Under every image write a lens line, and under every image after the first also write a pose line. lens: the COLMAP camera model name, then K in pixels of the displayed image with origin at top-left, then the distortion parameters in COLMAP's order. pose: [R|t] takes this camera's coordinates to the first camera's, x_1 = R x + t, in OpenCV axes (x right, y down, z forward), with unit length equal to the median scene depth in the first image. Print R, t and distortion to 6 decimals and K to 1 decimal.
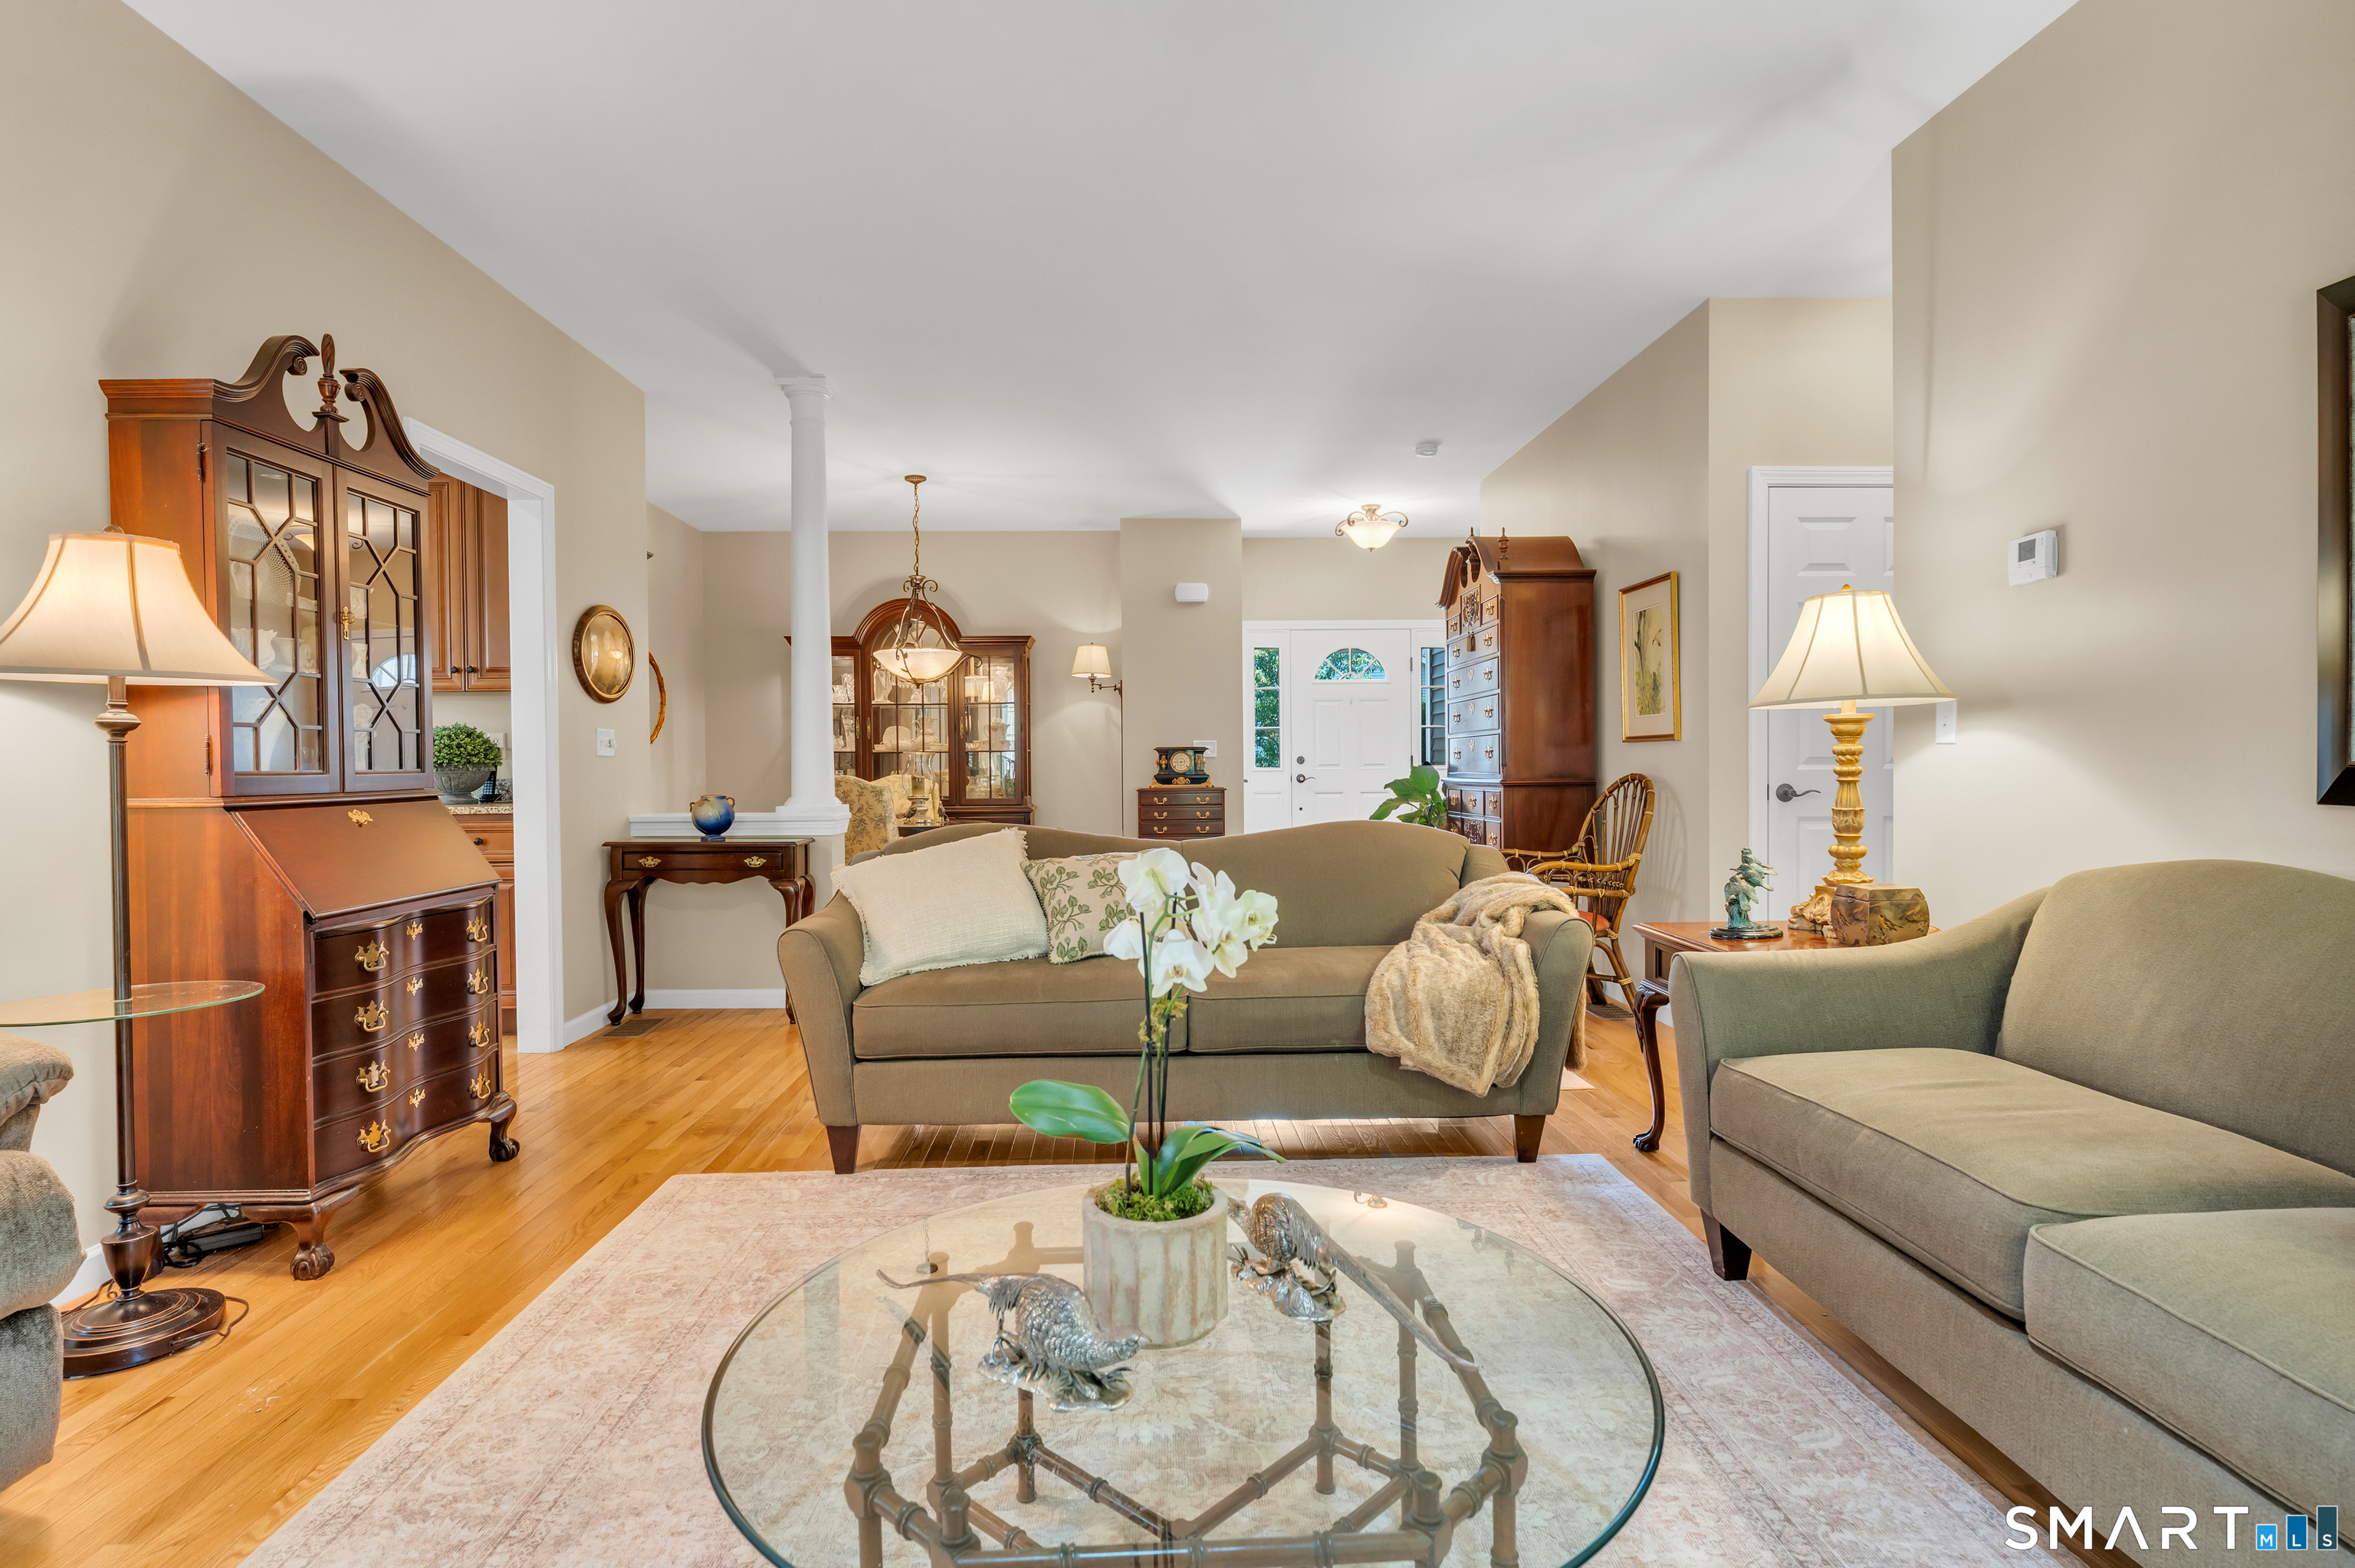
lens RADIAL K [[1196.8, 0, 1177.5], [0, 1196.8, 784.0], [0, 0, 1]] dist [-0.001816, 0.000146]
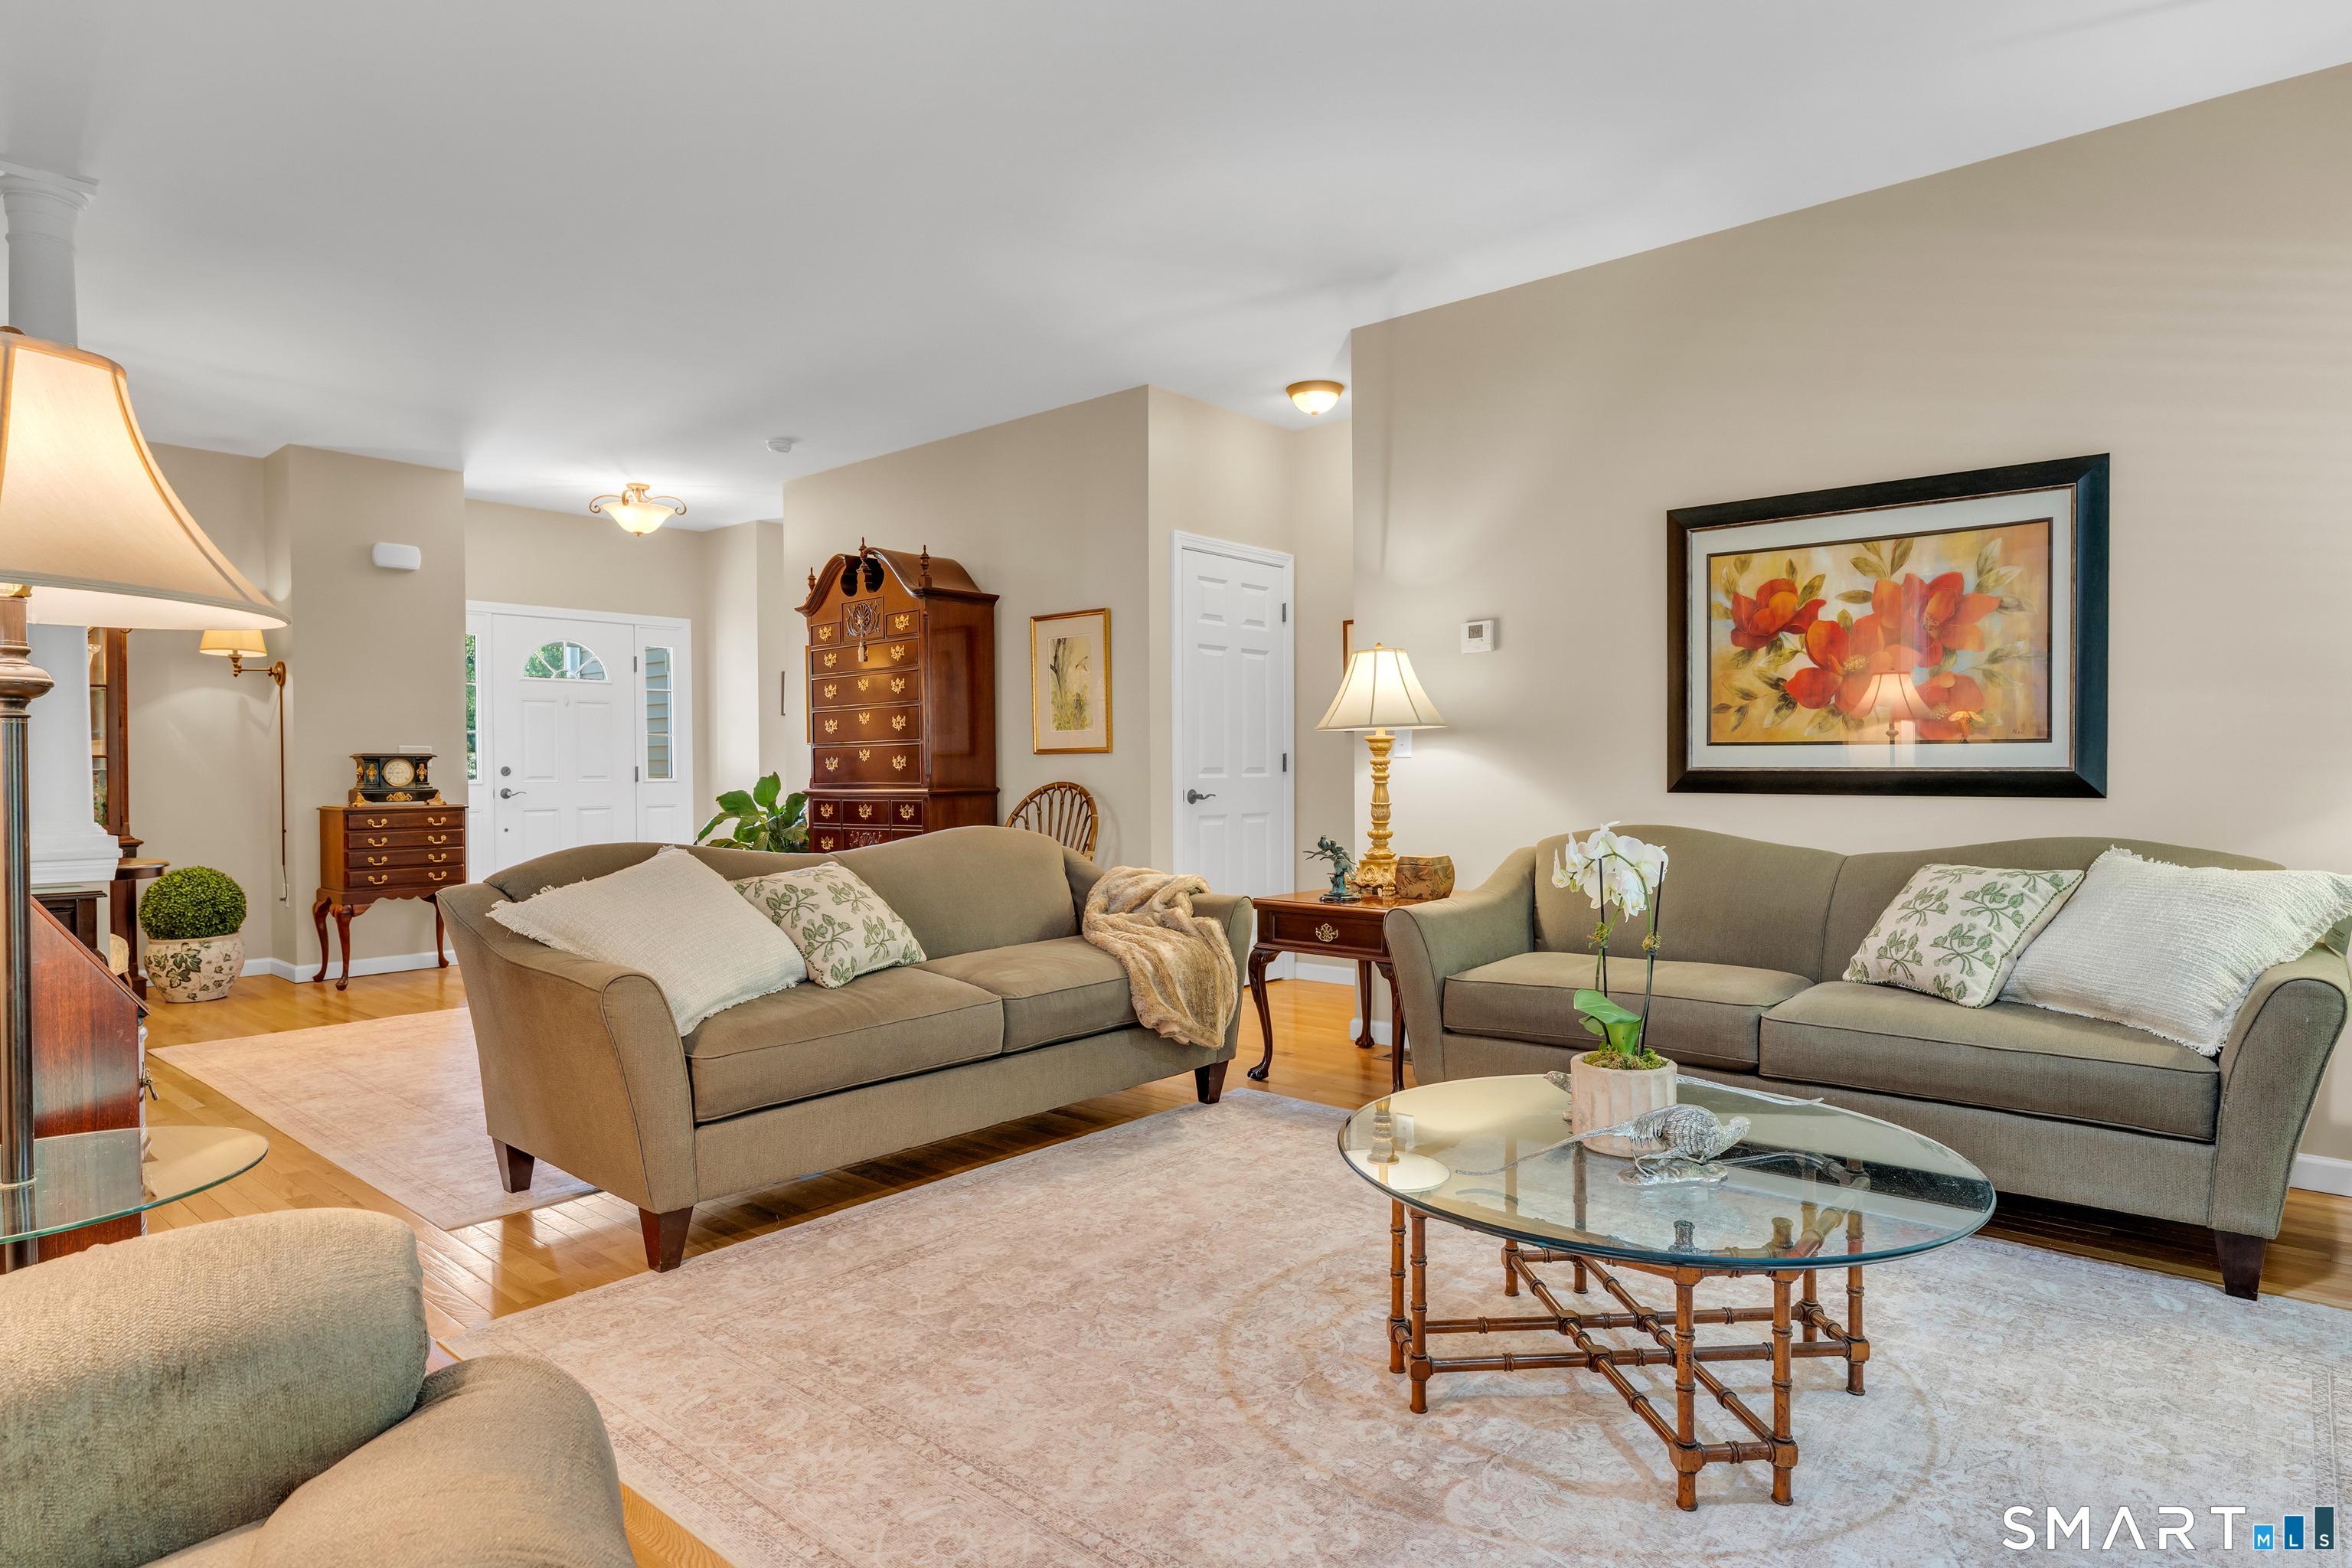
lens RADIAL K [[1295.6, 0, 1176.0], [0, 1295.6, 784.0], [0, 0, 1]] dist [0.005679, 0.000387]
pose [[0.682223, -0.003987, 0.731133, -0.489551], [0.014052, 0.999872, -0.007658, 0.004408], [-0.731009, 0.015498, 0.682192, 0.098730]]
